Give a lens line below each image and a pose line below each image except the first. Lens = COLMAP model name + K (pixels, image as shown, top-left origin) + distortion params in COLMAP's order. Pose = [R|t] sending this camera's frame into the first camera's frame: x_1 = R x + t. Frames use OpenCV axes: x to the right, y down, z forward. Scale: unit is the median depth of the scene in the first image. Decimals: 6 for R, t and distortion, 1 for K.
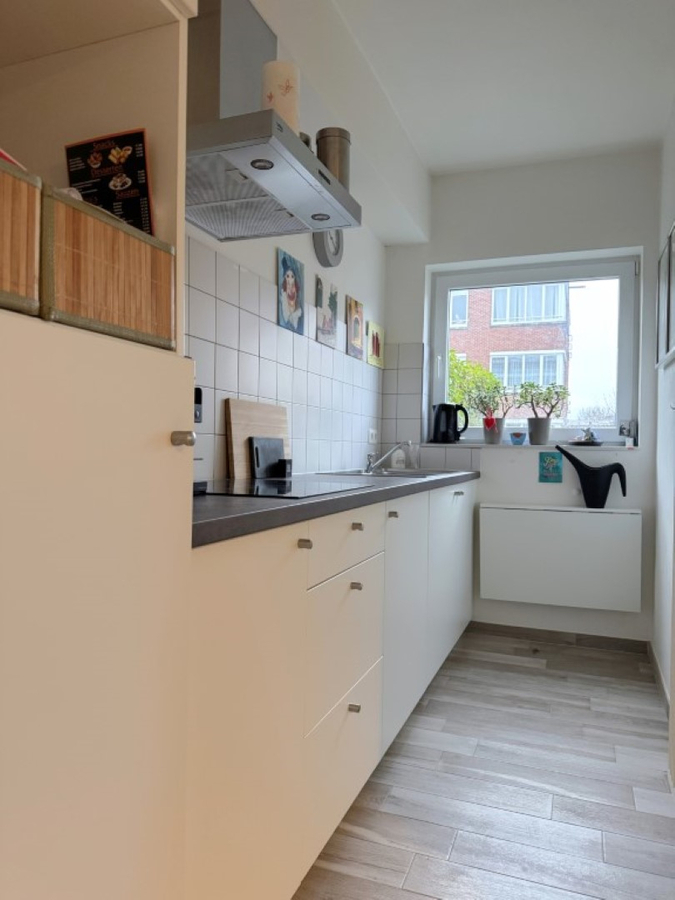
lens RADIAL K [[637.7, 0, 338.3], [0, 637.7, 457.2], [0, 0, 1]] dist [0.011822, -0.006922]
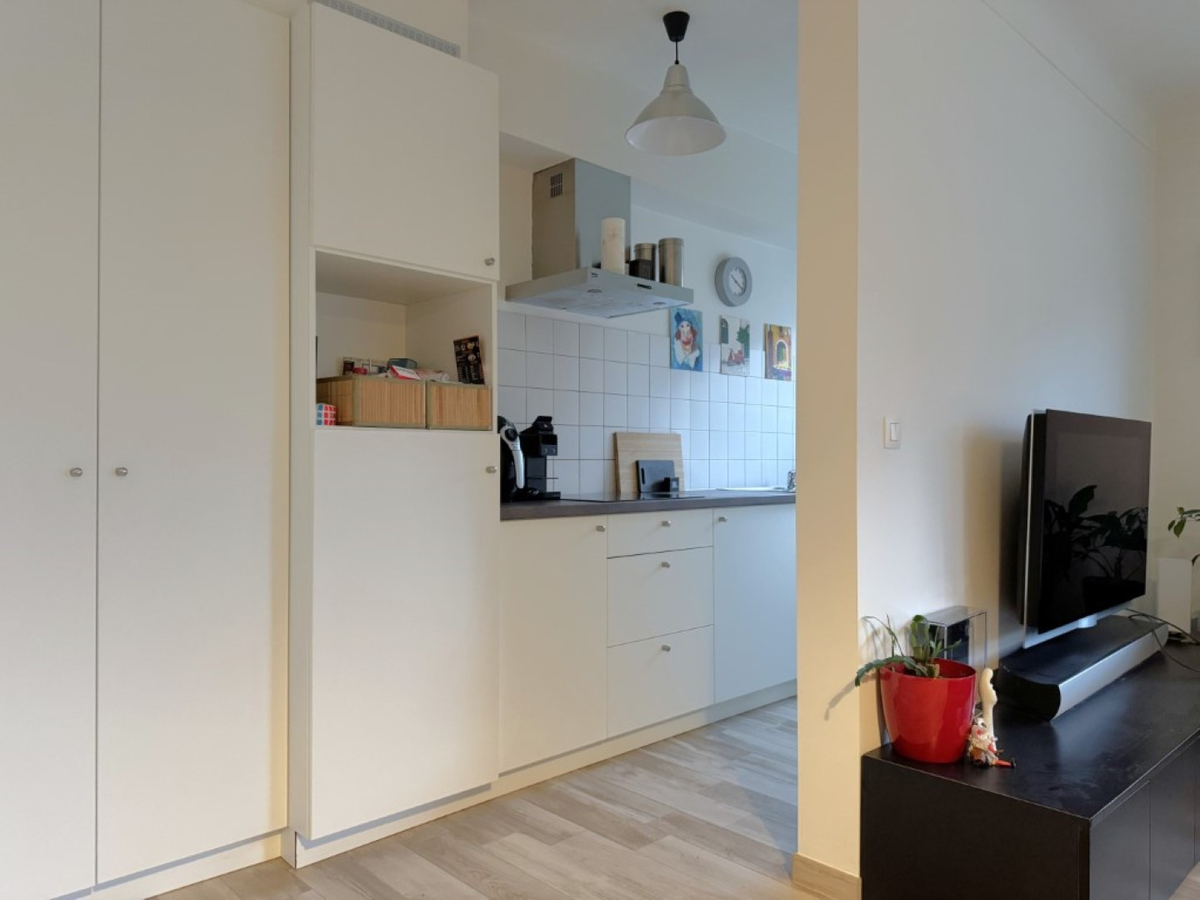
lens RADIAL K [[850.2, 0, 599.5], [0, 850.2, 451.3], [0, 0, 1]] dist [0.011822, -0.006922]
pose [[0.902069, -0.022757, -0.430991, 0.498912], [0.012243, 0.999556, -0.027153, -0.003622], [0.431418, 0.019217, 0.901947, -0.556077]]
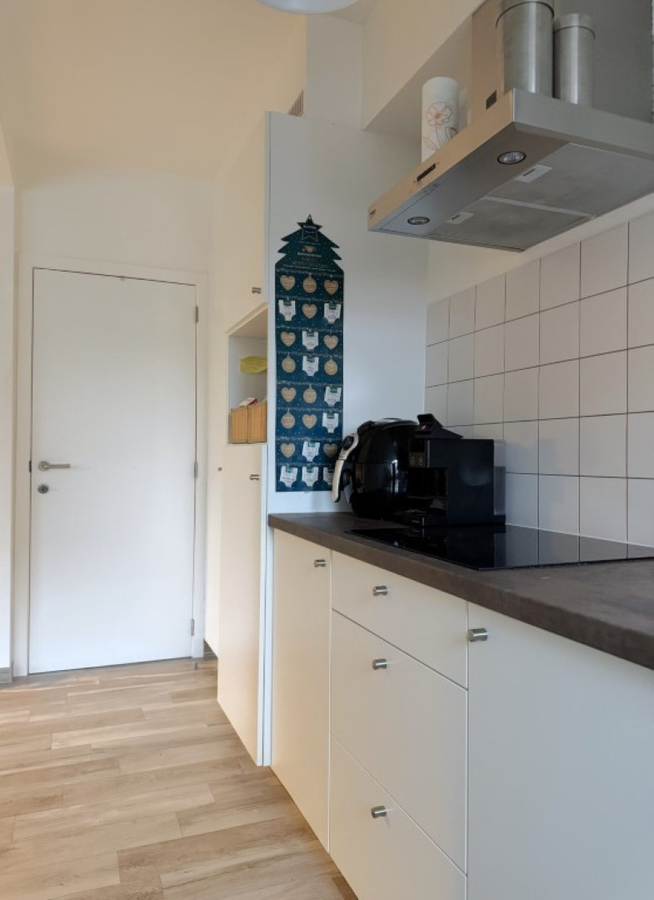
lens RADIAL K [[653.4, 0, 326.1], [0, 653.4, 451.1], [0, 0, 1]] dist [0.001951, 0.001222]
pose [[-0.746758, -0.025727, -0.664598, 0.444532], [-0.024745, 0.999634, -0.010892, -0.042202], [0.664635, 0.008312, -0.747122, 1.097665]]
